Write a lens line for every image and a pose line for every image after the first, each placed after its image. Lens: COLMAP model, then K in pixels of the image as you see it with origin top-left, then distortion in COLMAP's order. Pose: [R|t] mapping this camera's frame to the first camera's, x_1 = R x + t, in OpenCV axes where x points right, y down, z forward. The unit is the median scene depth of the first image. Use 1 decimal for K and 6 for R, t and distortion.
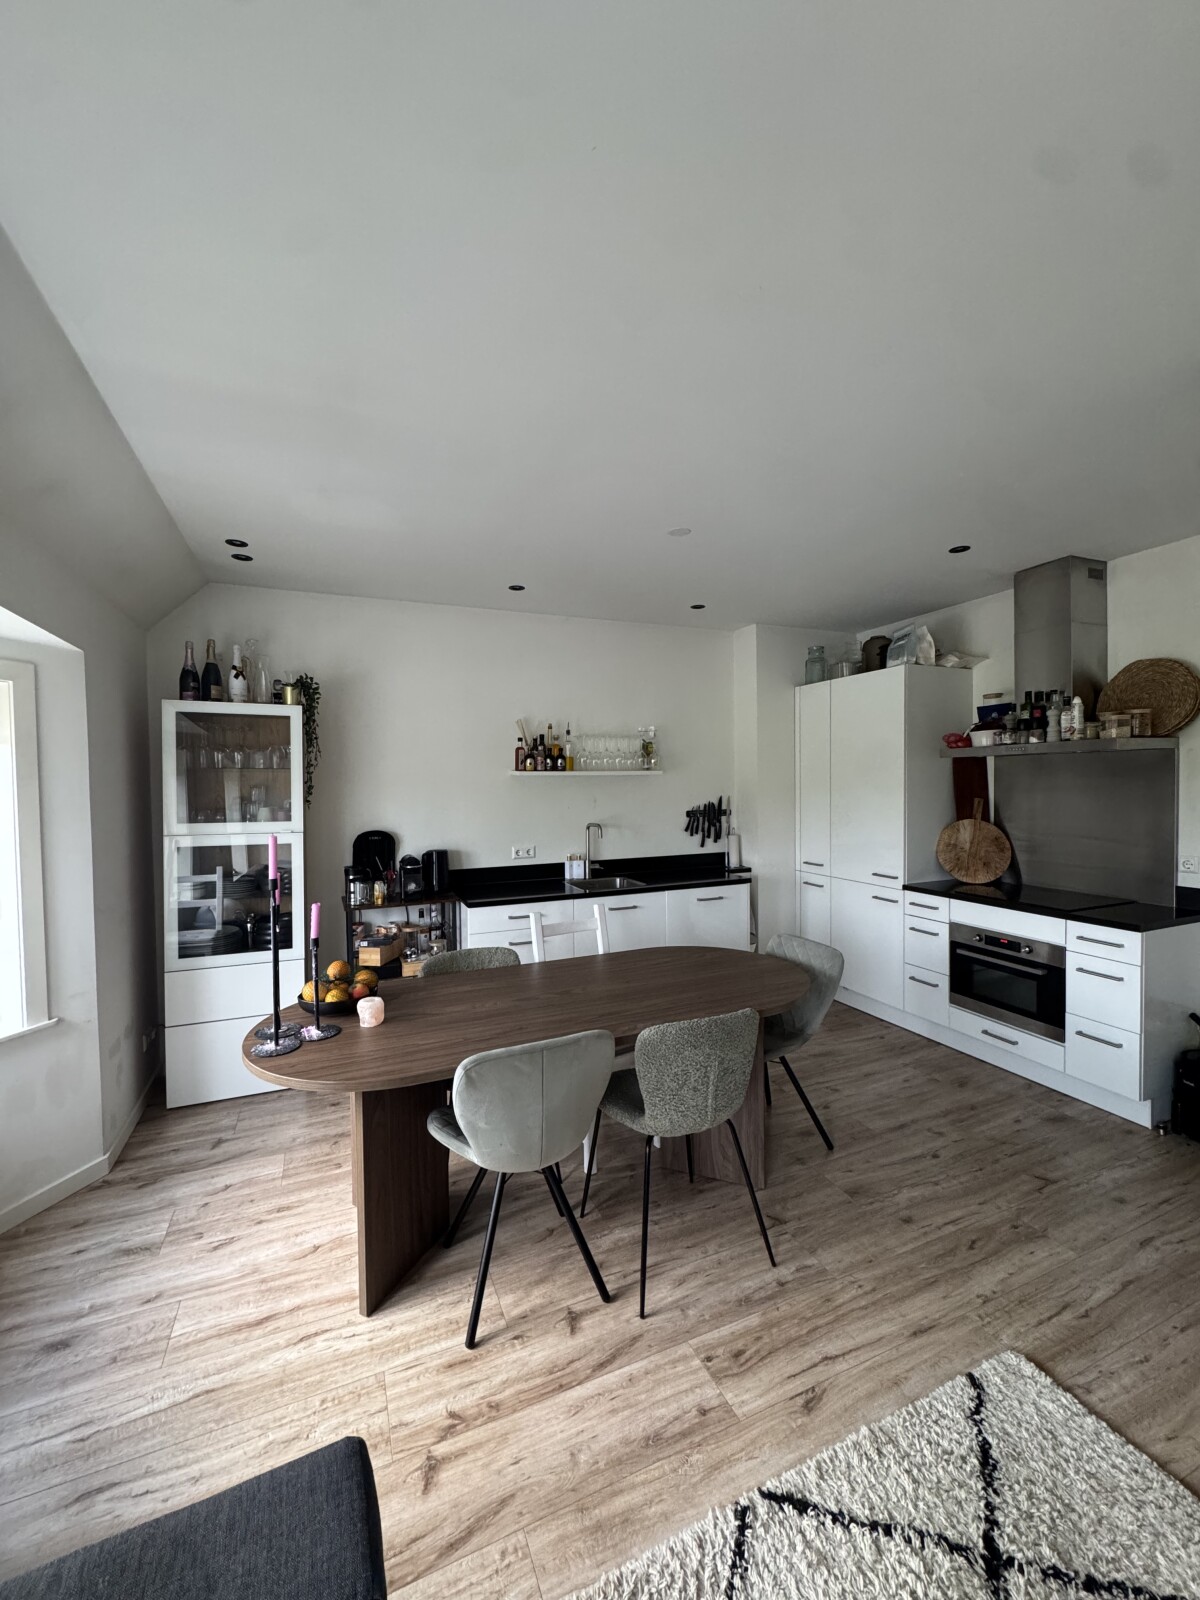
lens RADIAL K [[641.3, 0, 600.0], [0, 641.3, 800.0], [0, 0, 1]] dist [-0.000370, -0.000172]
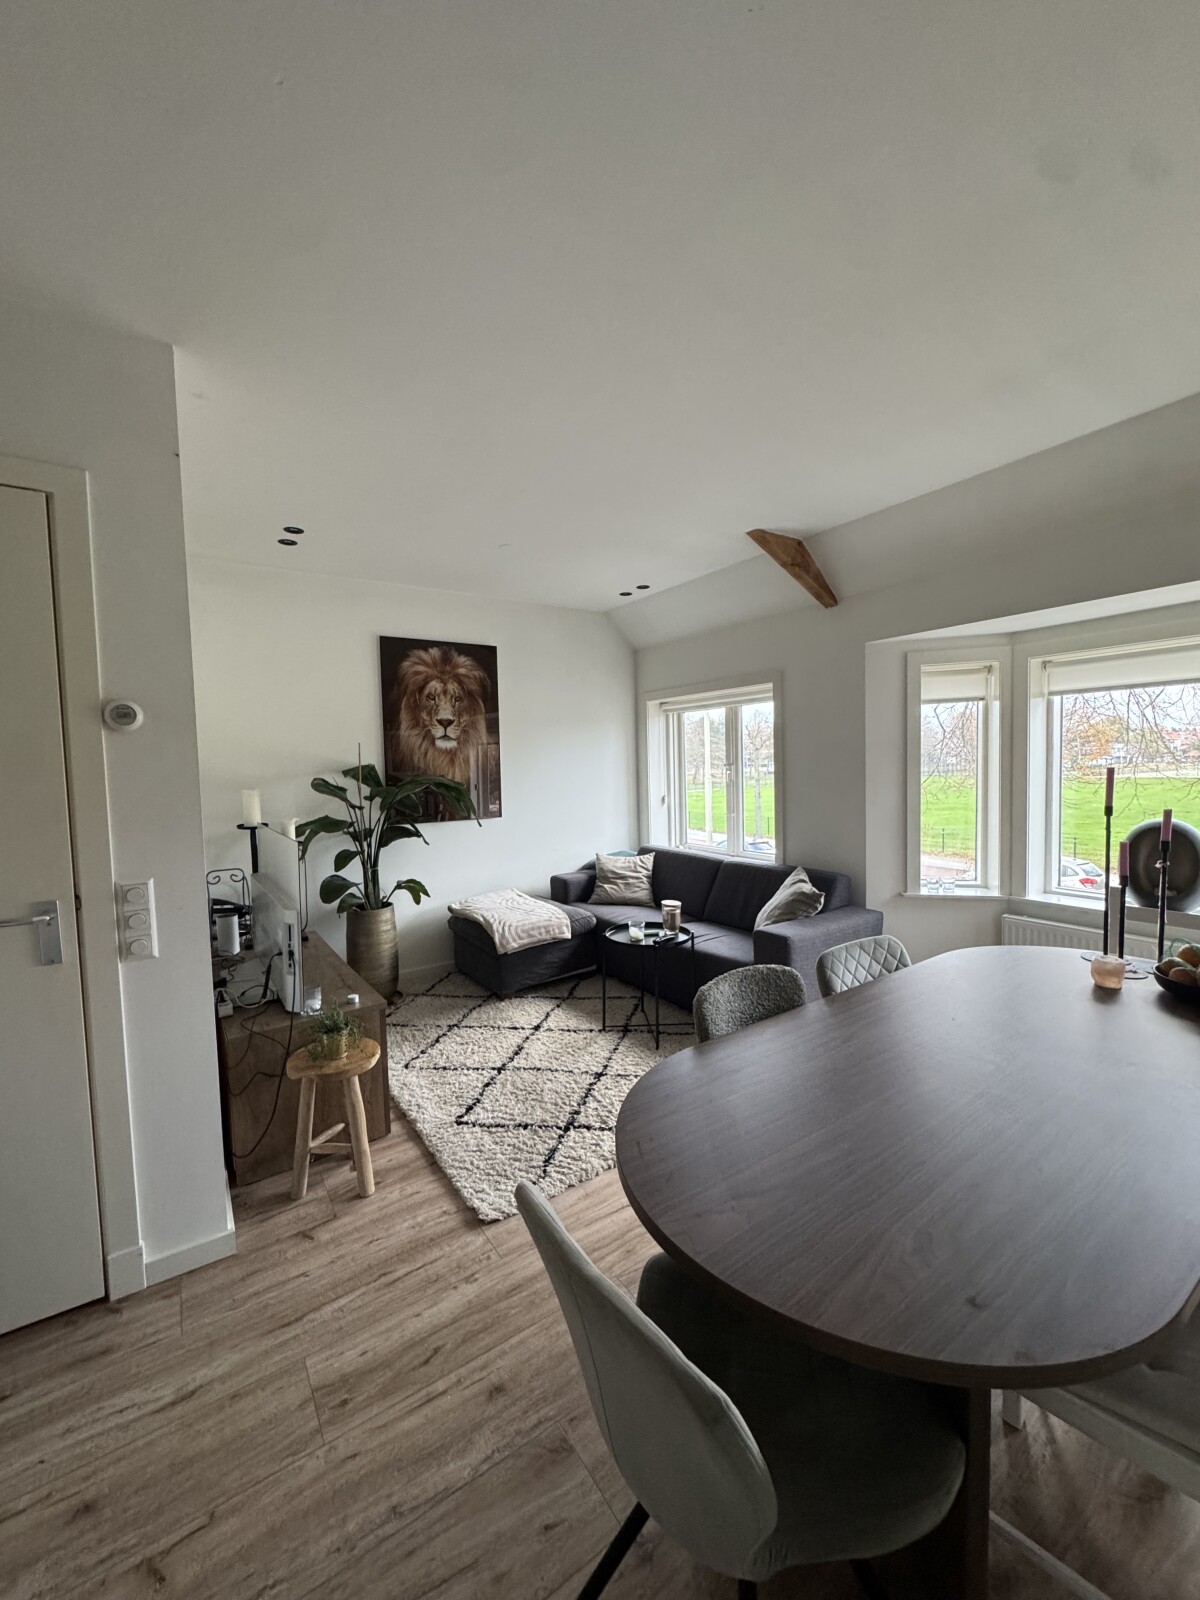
lens RADIAL K [[641.3, 0, 600.0], [0, 641.3, 800.0], [0, 0, 1]] dist [-0.000370, -0.000172]
pose [[-0.981022, 0.047465, -0.187997, 0.498364], [0.031024, 0.995508, 0.089452, -0.017018], [0.191399, 0.081922, -0.978088, 1.723391]]
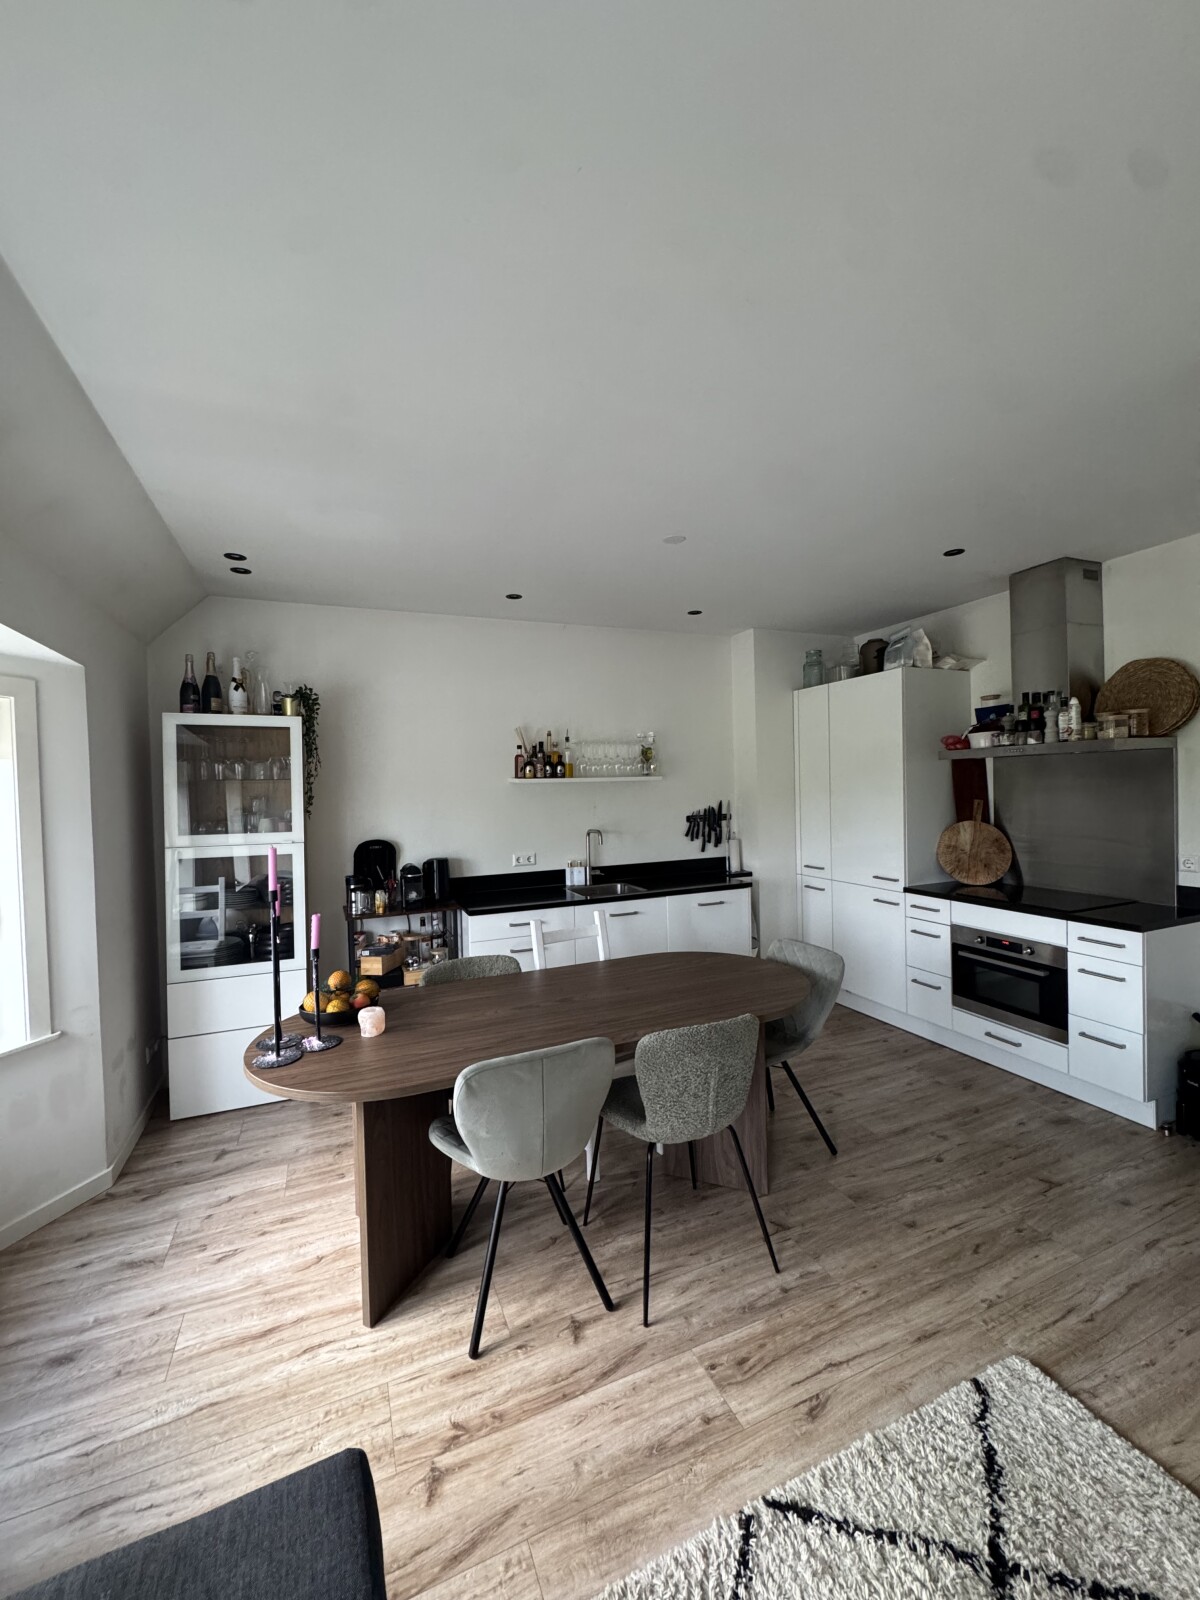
lens RADIAL K [[641.3, 0, 600.0], [0, 641.3, 800.0], [0, 0, 1]] dist [-0.000370, -0.000172]
pose [[0.999914, -0.012743, -0.003226, 0.007119], [0.012717, 0.999888, -0.007860, -0.003838], [0.003326, 0.007818, 0.999964, -0.004323]]
